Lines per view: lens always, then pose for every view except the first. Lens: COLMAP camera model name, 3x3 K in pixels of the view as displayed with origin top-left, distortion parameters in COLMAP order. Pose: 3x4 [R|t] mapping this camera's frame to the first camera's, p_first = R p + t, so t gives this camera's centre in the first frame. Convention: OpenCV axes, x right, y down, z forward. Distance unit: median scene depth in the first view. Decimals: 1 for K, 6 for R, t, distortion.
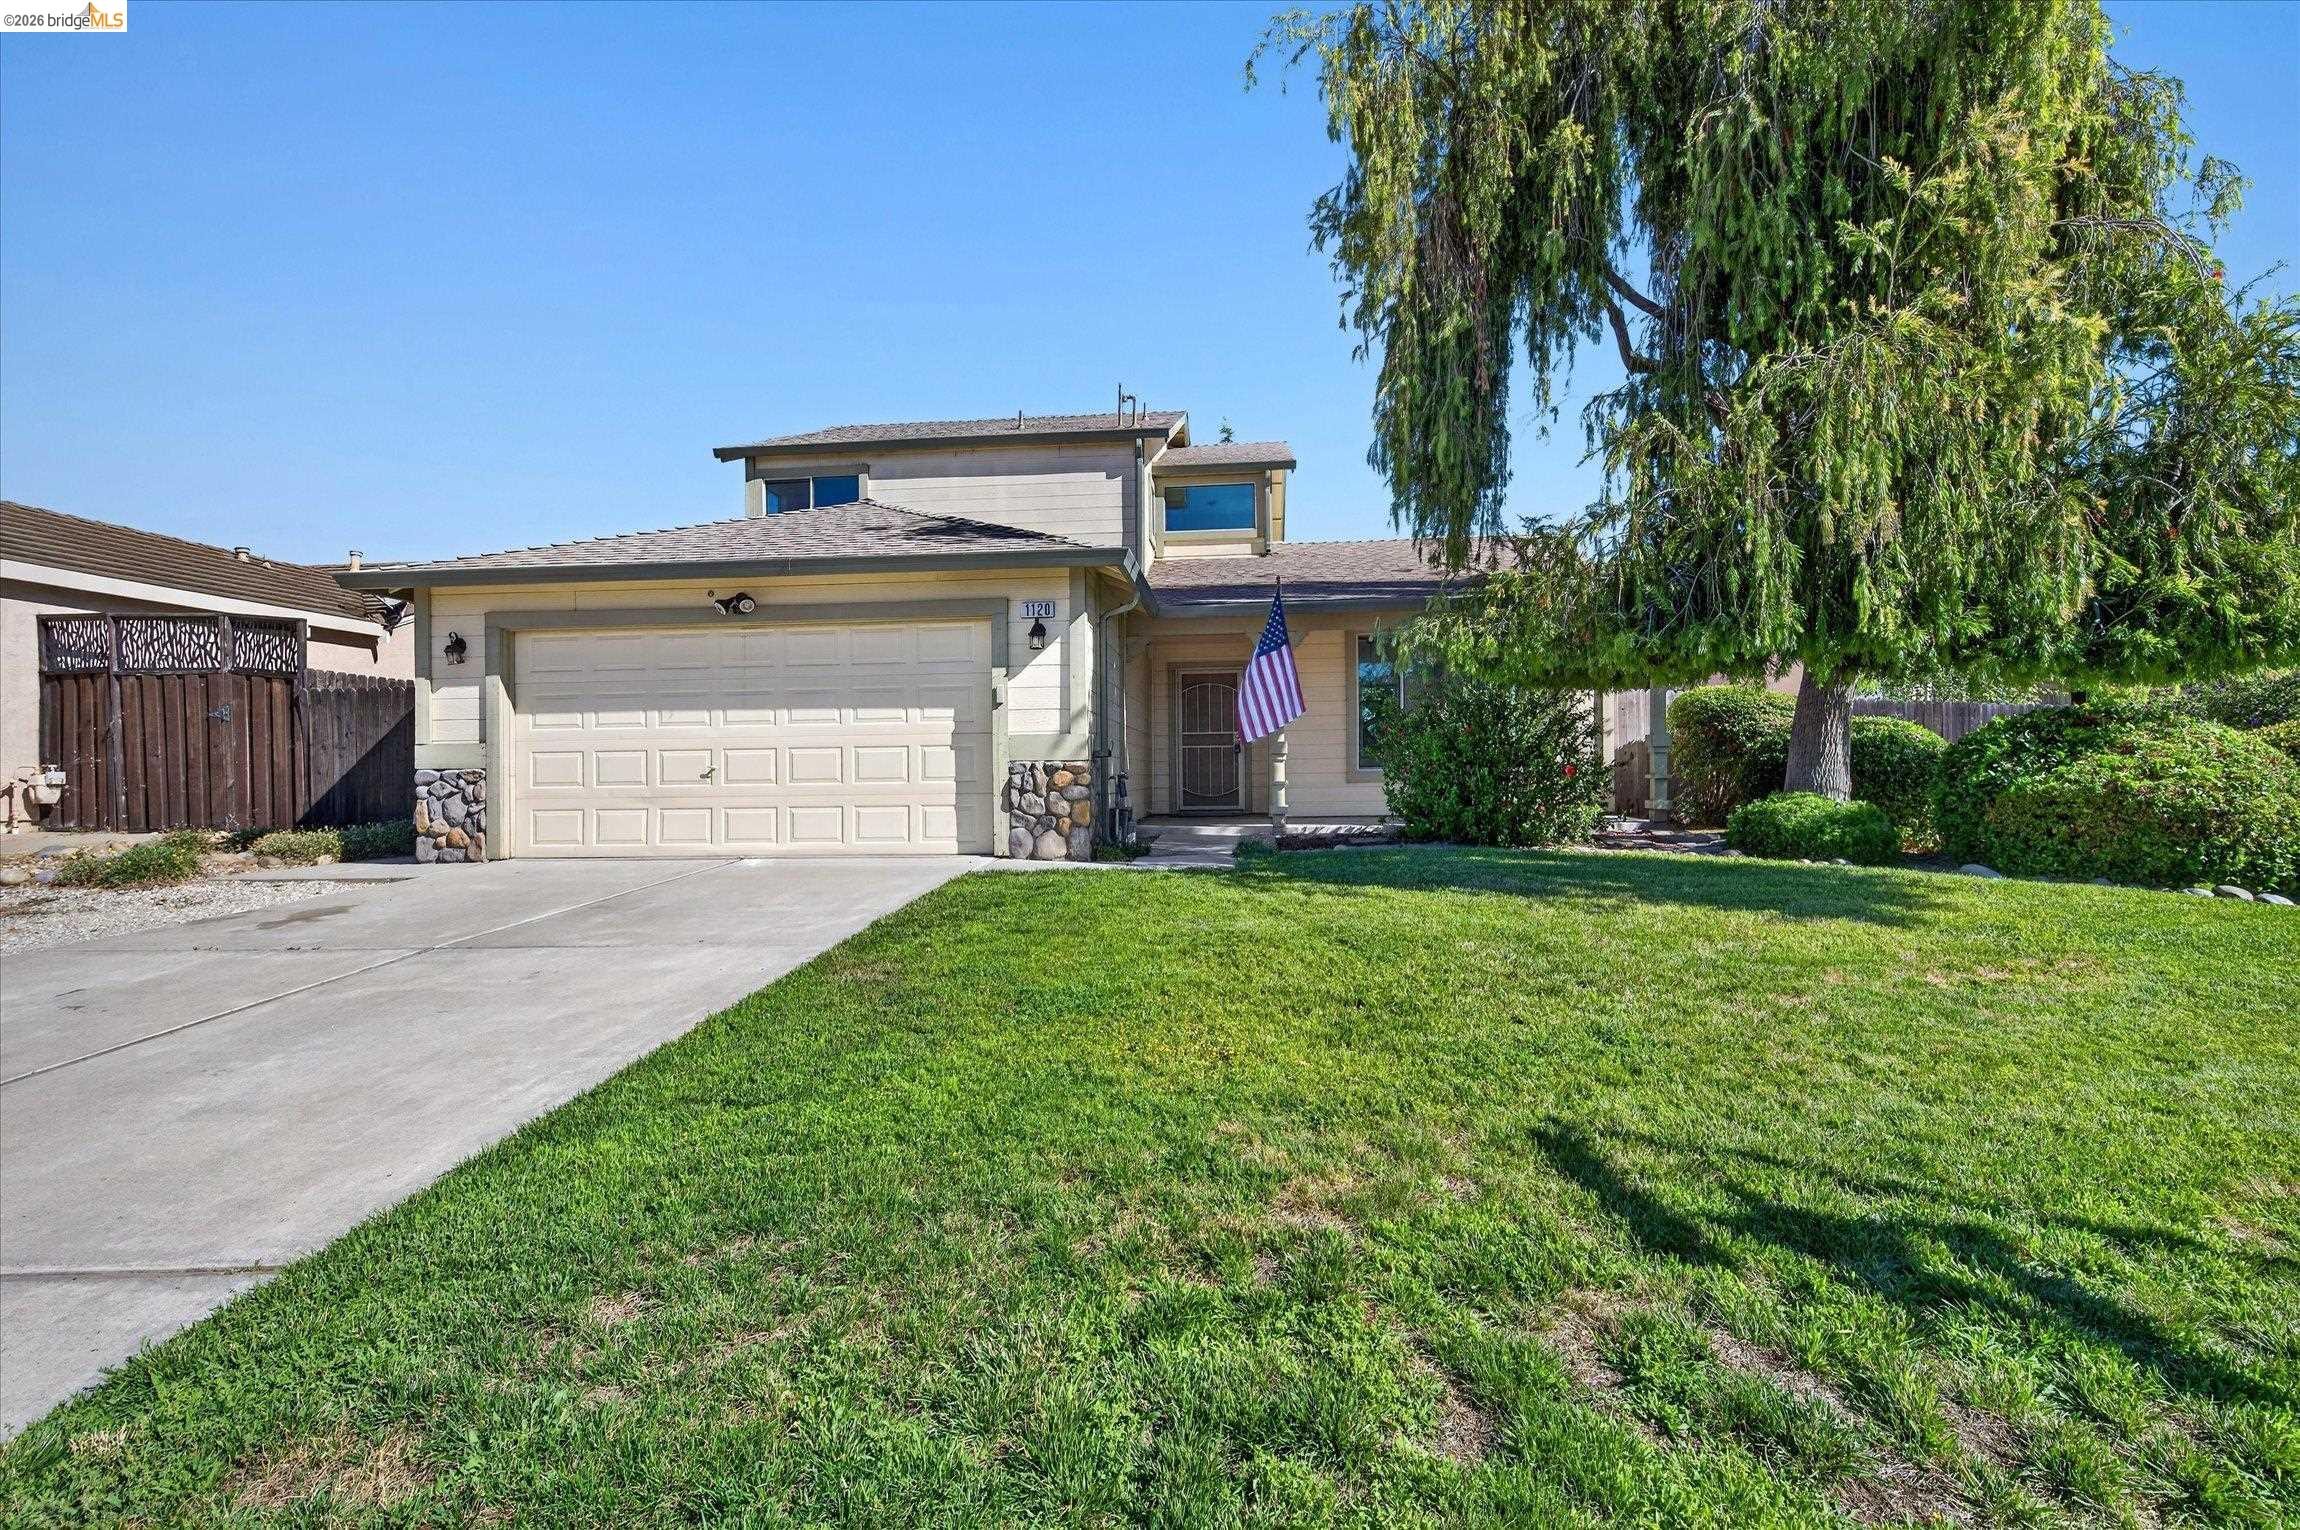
lens RADIAL K [[898.4, 0, 1156.1], [0, 898.4, 775.1], [0, 0, 1]] dist [0.008640, -0.000445]
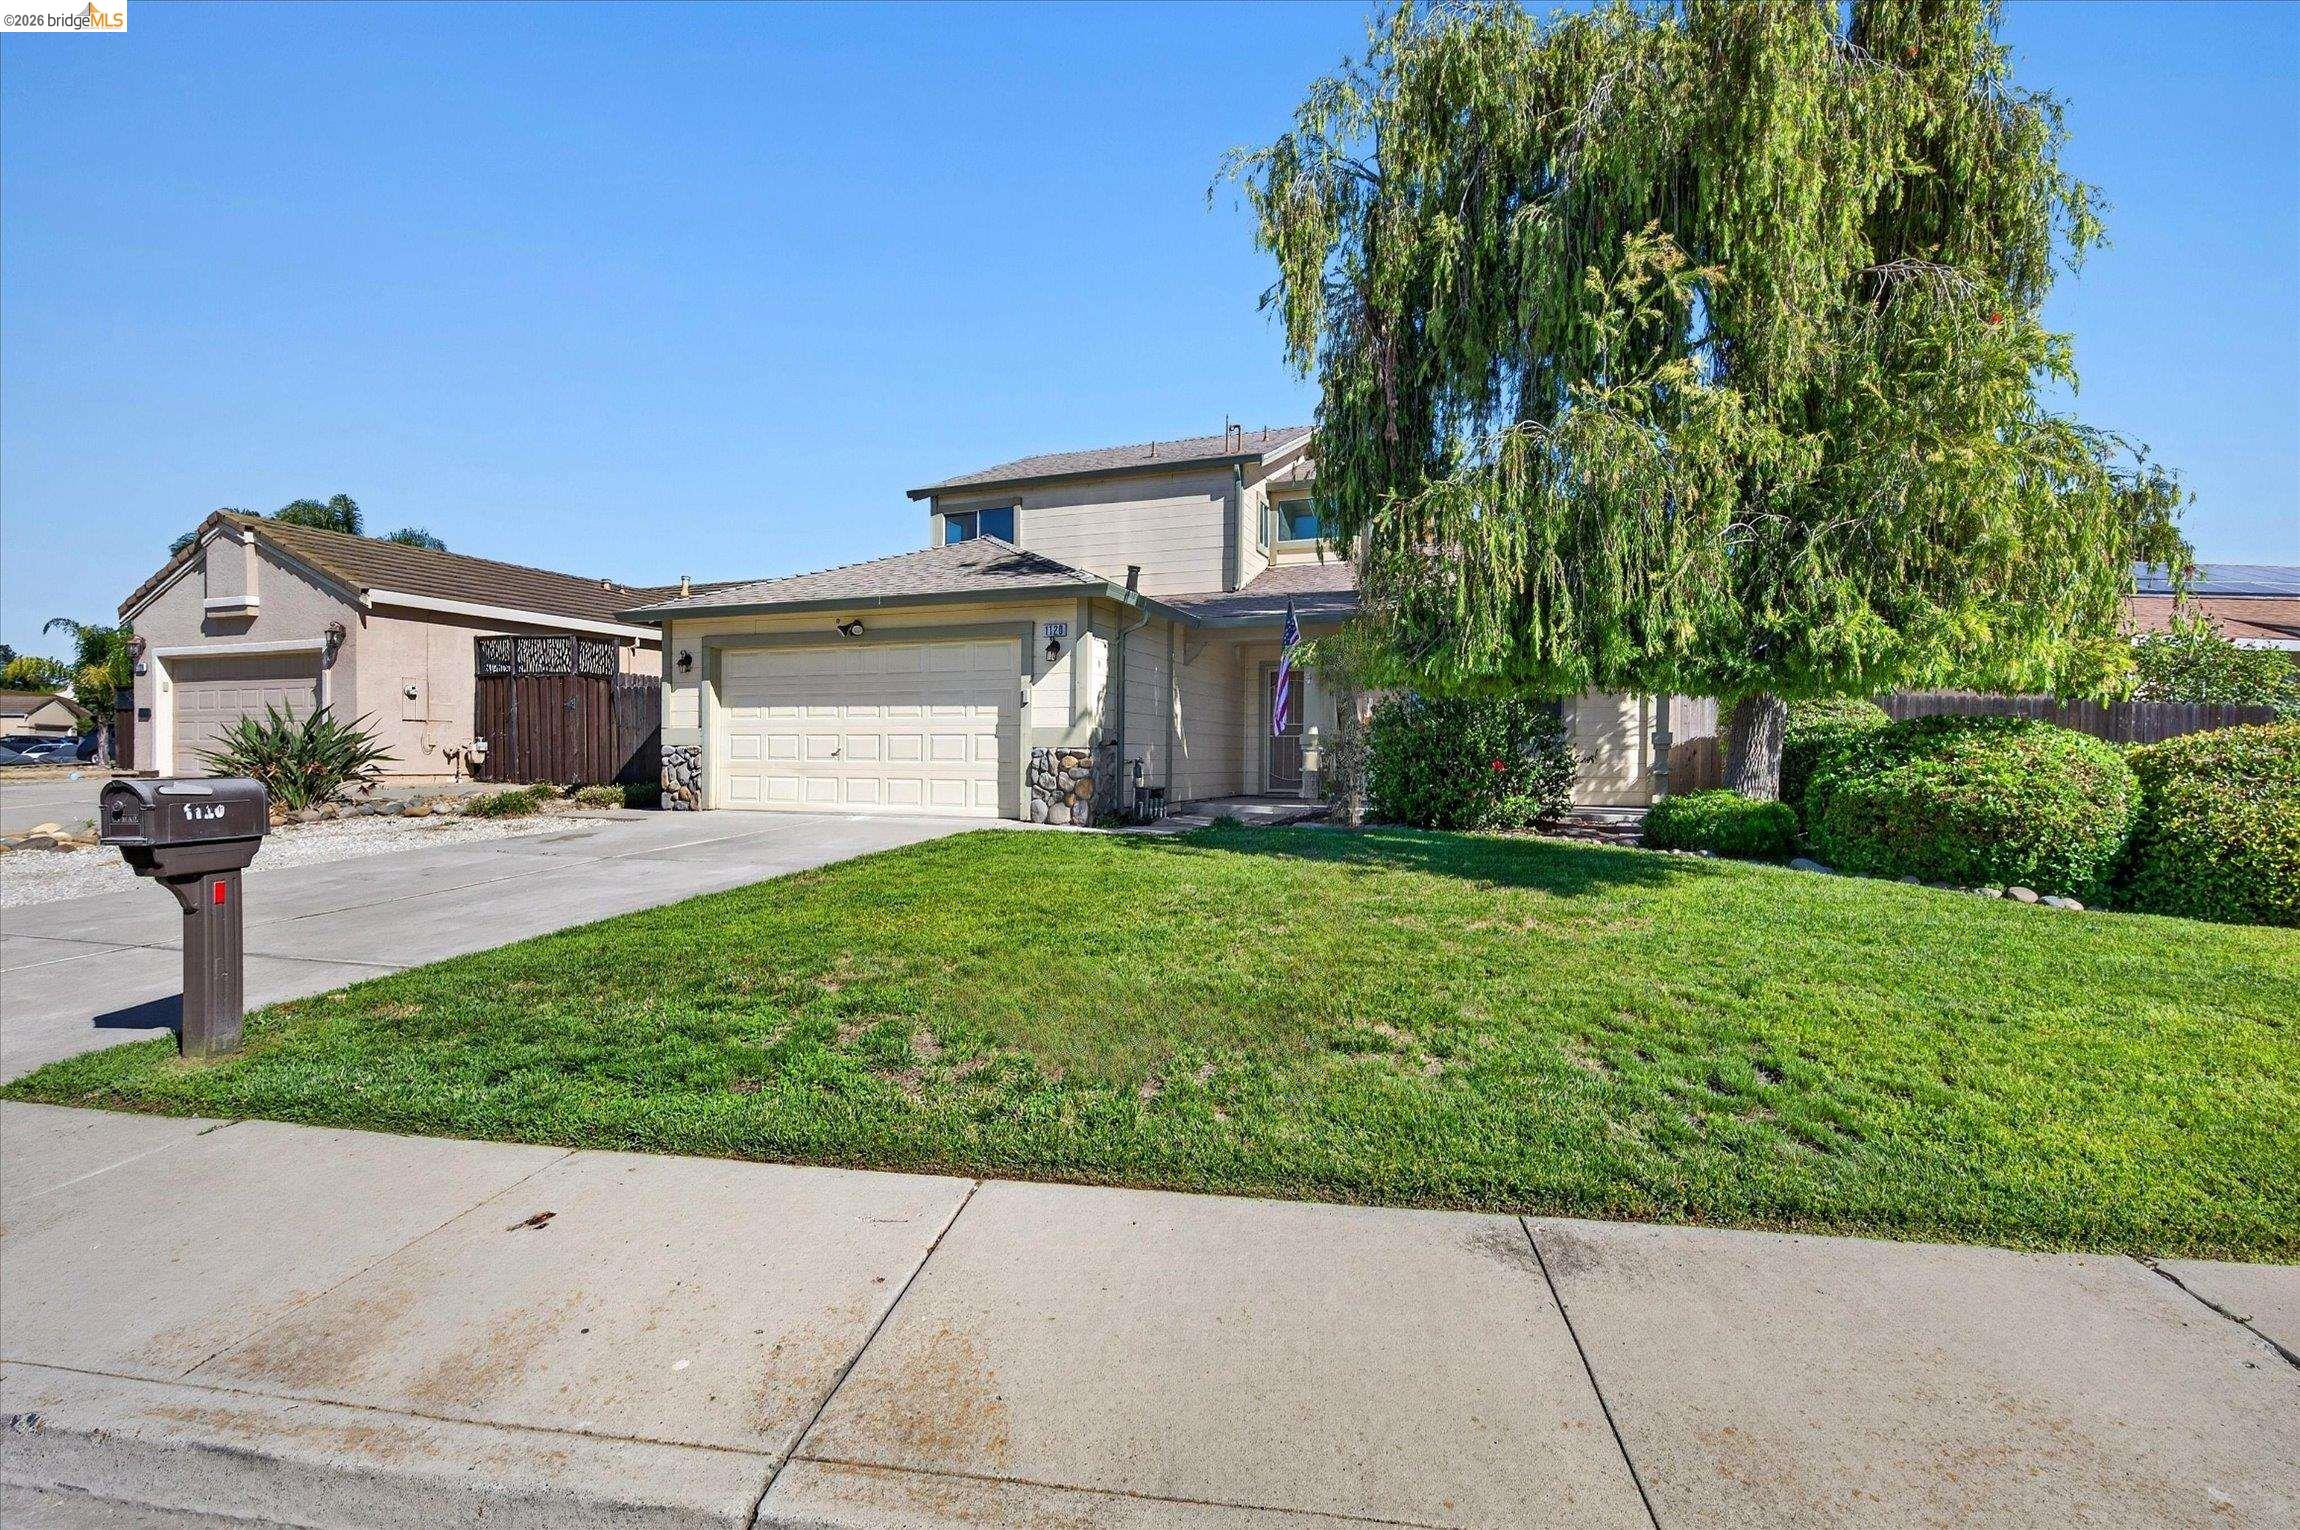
lens RADIAL K [[859.0, 0, 1158.2], [0, 859.0, 768.7], [0, 0, 1]] dist [0.010329, 0.000089]
pose [[0.970137, 0.024669, -0.241299, 0.293053], [-0.022030, 0.999664, 0.013627, -0.005552], [0.241554, -0.007904, 0.970355, -0.150389]]
